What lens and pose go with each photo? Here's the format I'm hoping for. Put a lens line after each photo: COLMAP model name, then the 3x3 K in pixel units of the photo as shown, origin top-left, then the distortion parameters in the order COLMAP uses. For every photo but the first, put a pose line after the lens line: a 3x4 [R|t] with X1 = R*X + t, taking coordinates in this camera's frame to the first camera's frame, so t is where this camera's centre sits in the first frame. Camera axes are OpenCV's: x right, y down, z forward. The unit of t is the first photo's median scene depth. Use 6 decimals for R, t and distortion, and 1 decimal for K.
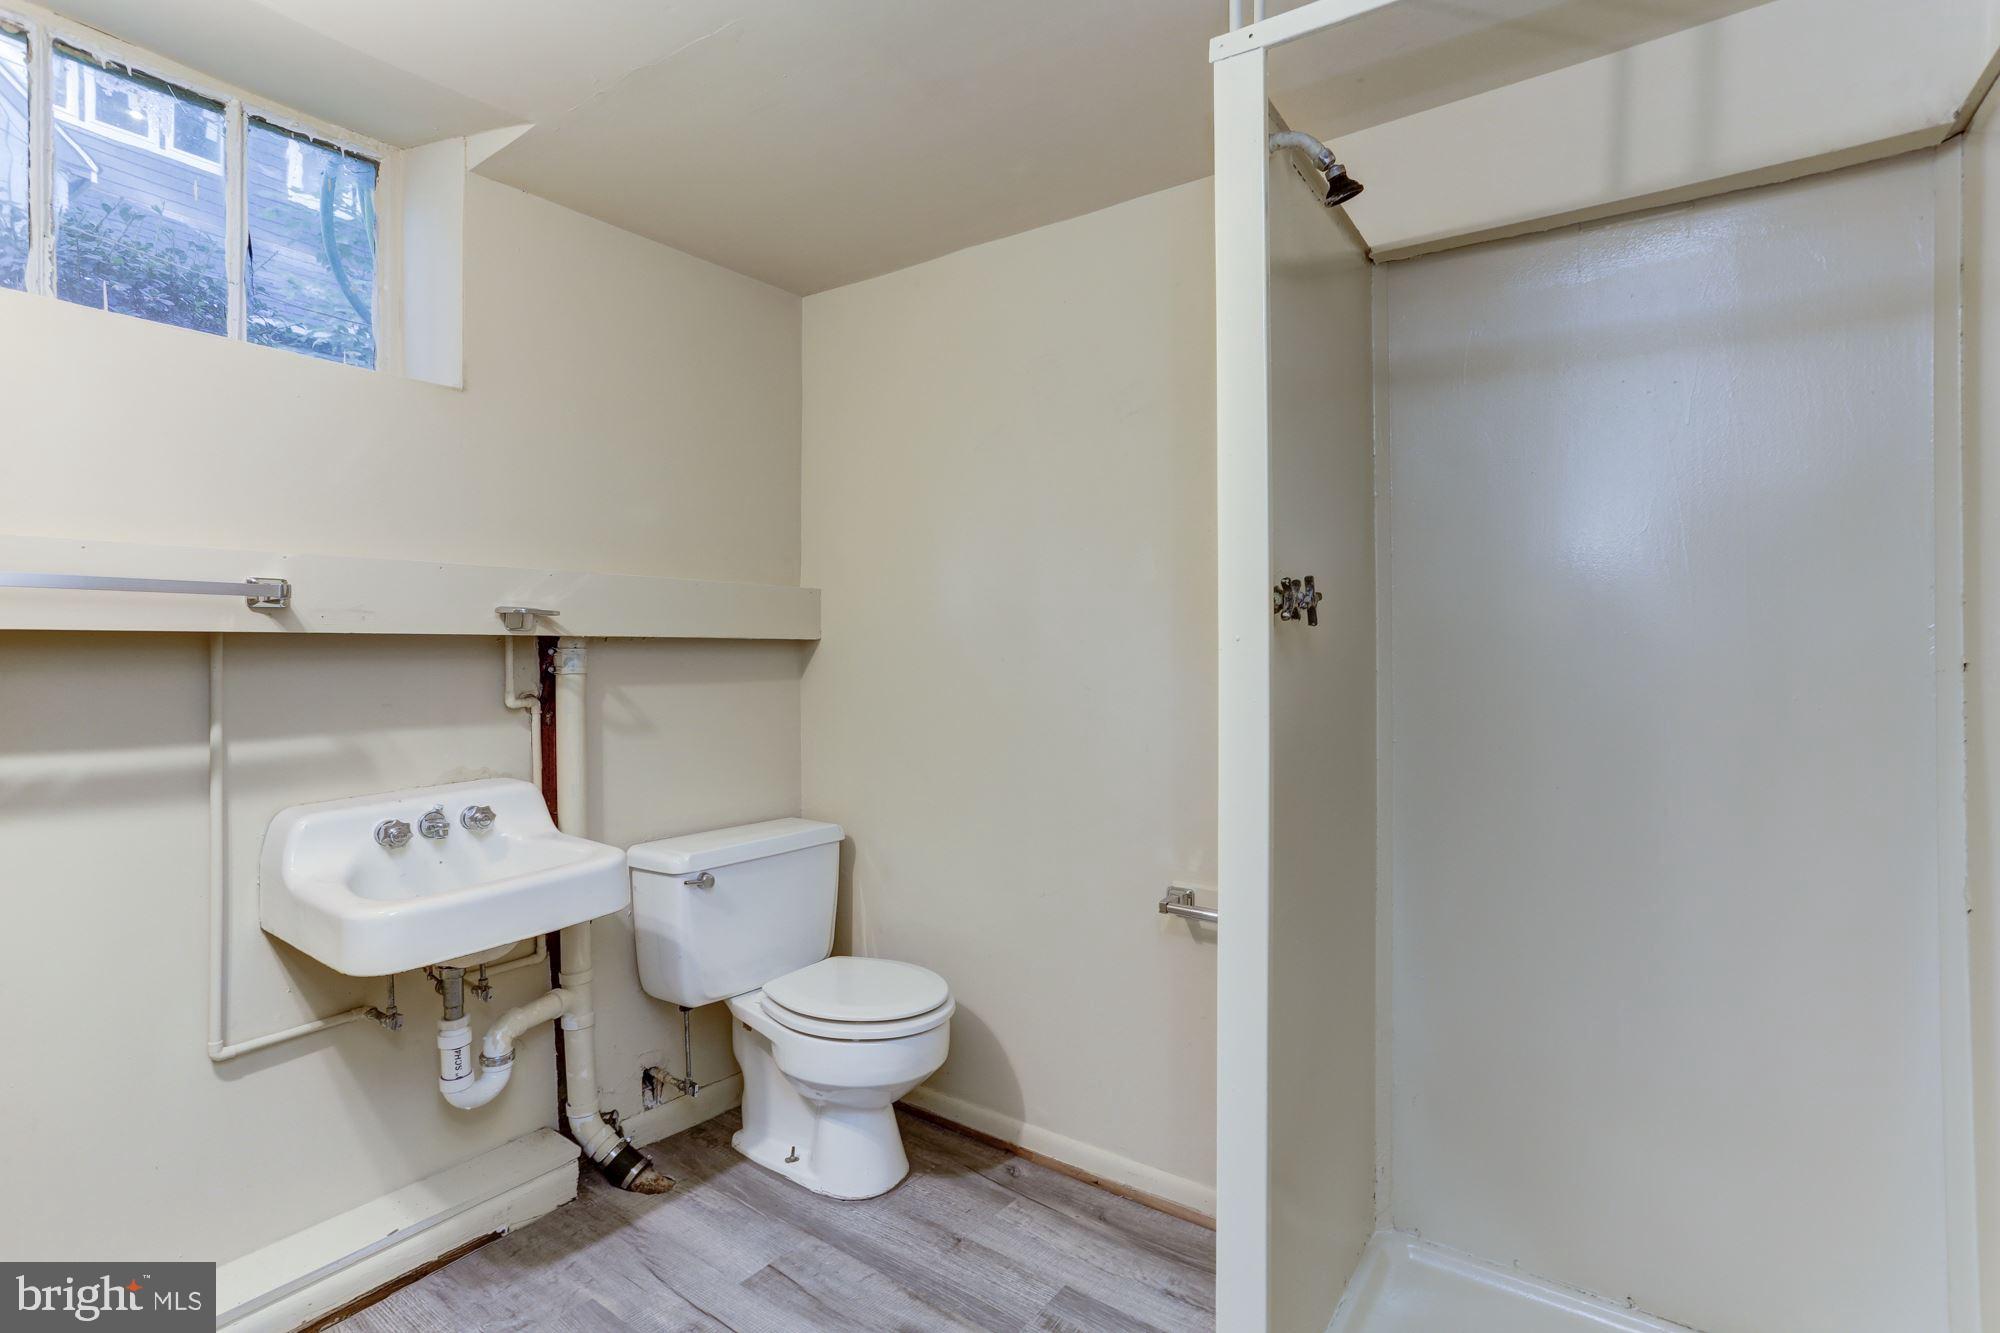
lens RADIAL K [[975.8, 0, 999.3], [0, 975.8, 660.5], [0, 0, 1]] dist [-0.032361, 0.014905]
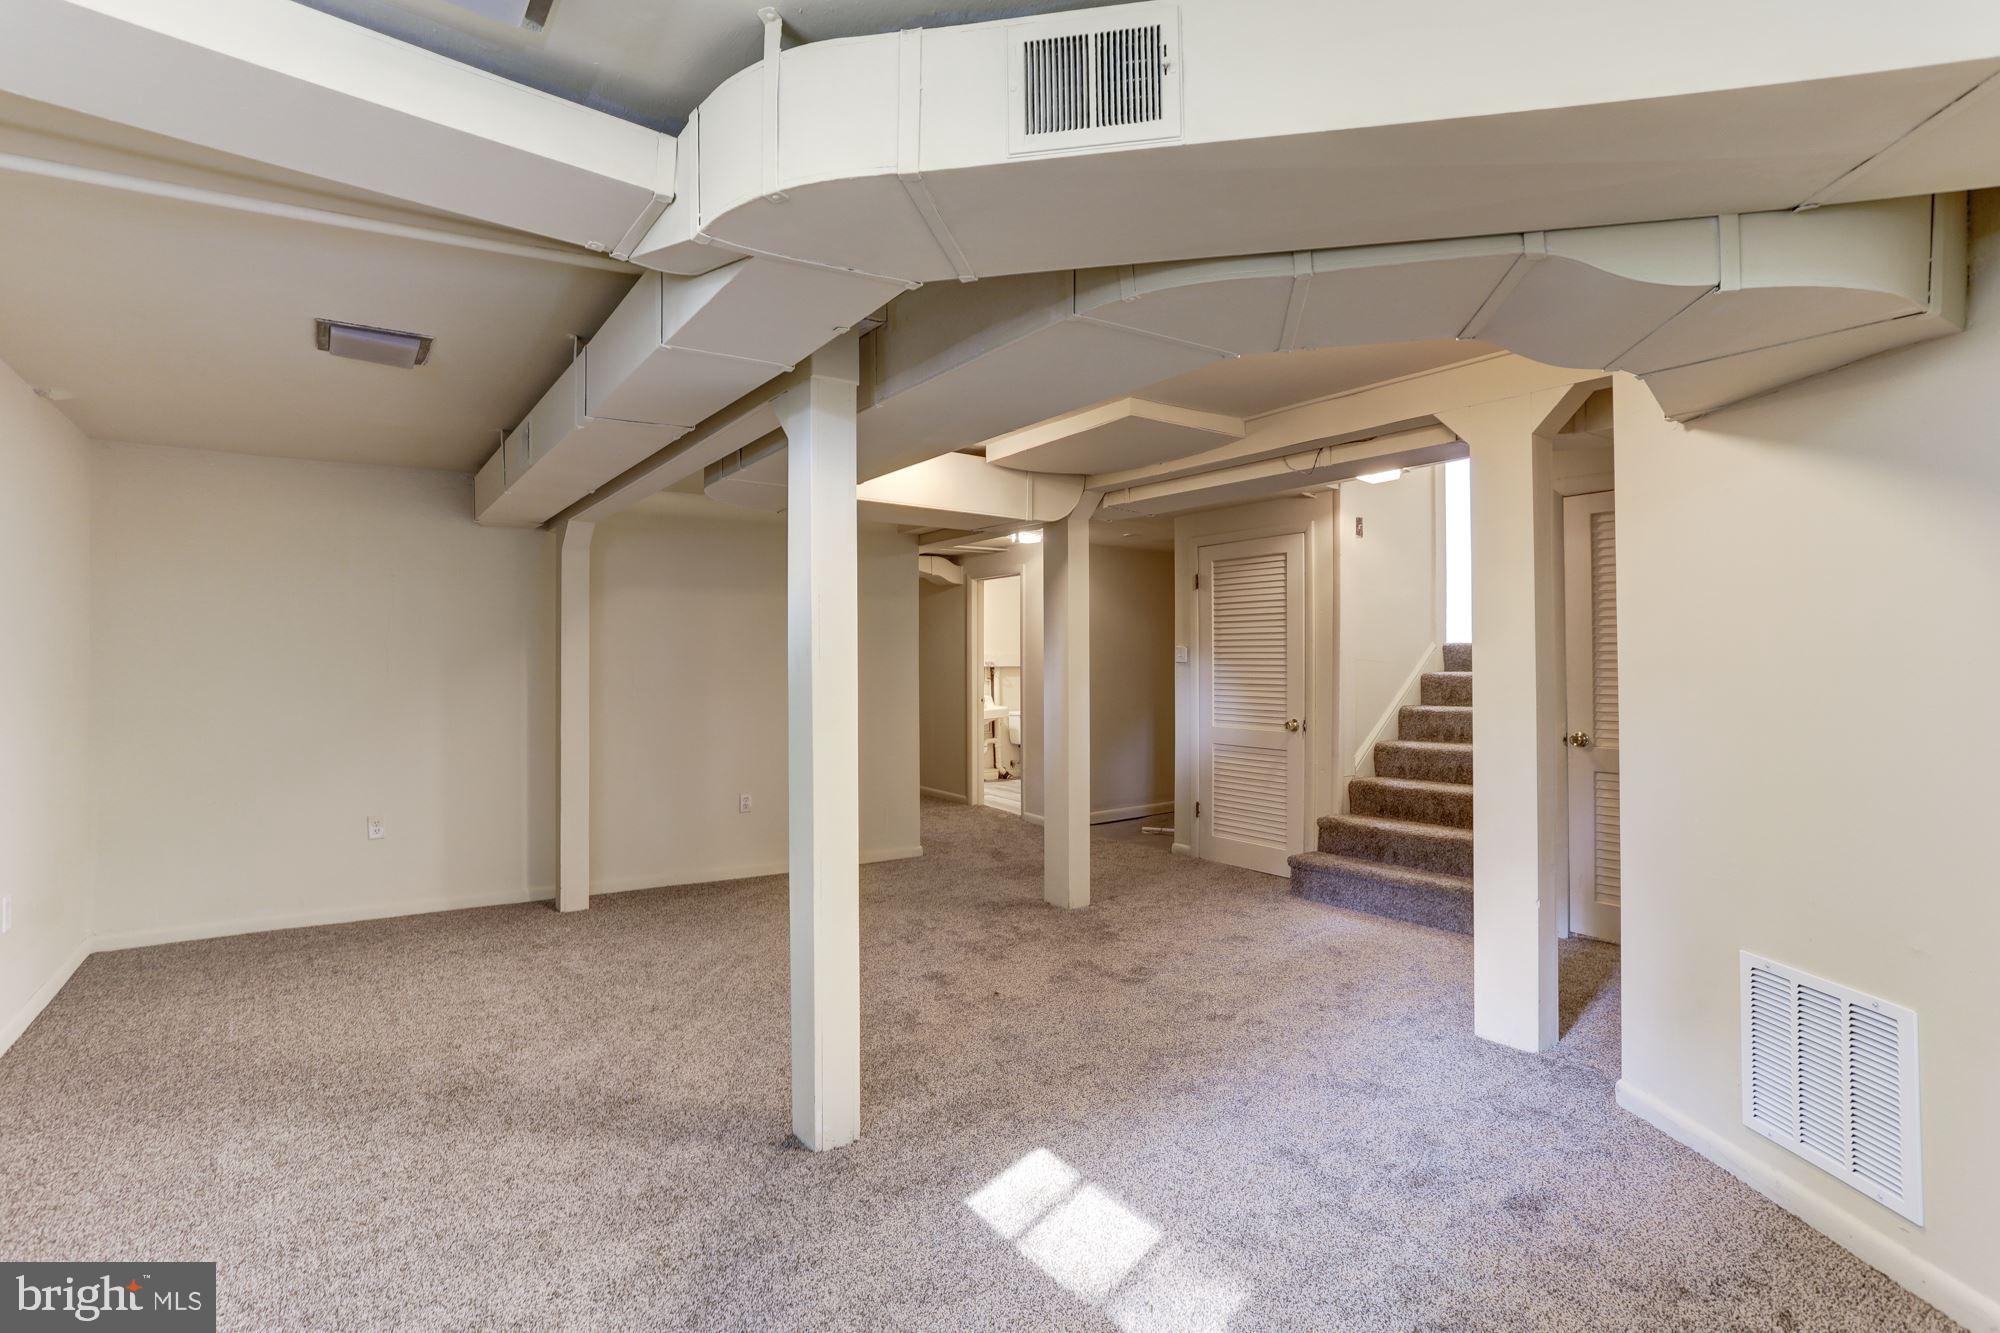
lens RADIAL K [[975.8, 0, 997.1], [0, 975.8, 662.1], [0, 0, 1]] dist [-0.032361, 0.014905]
pose [[0.924492, -0.004063, -0.381179, 1.490597], [0.003332, 0.999991, -0.002579, -0.034952], [0.381186, 0.001114, 0.924498, -3.680790]]
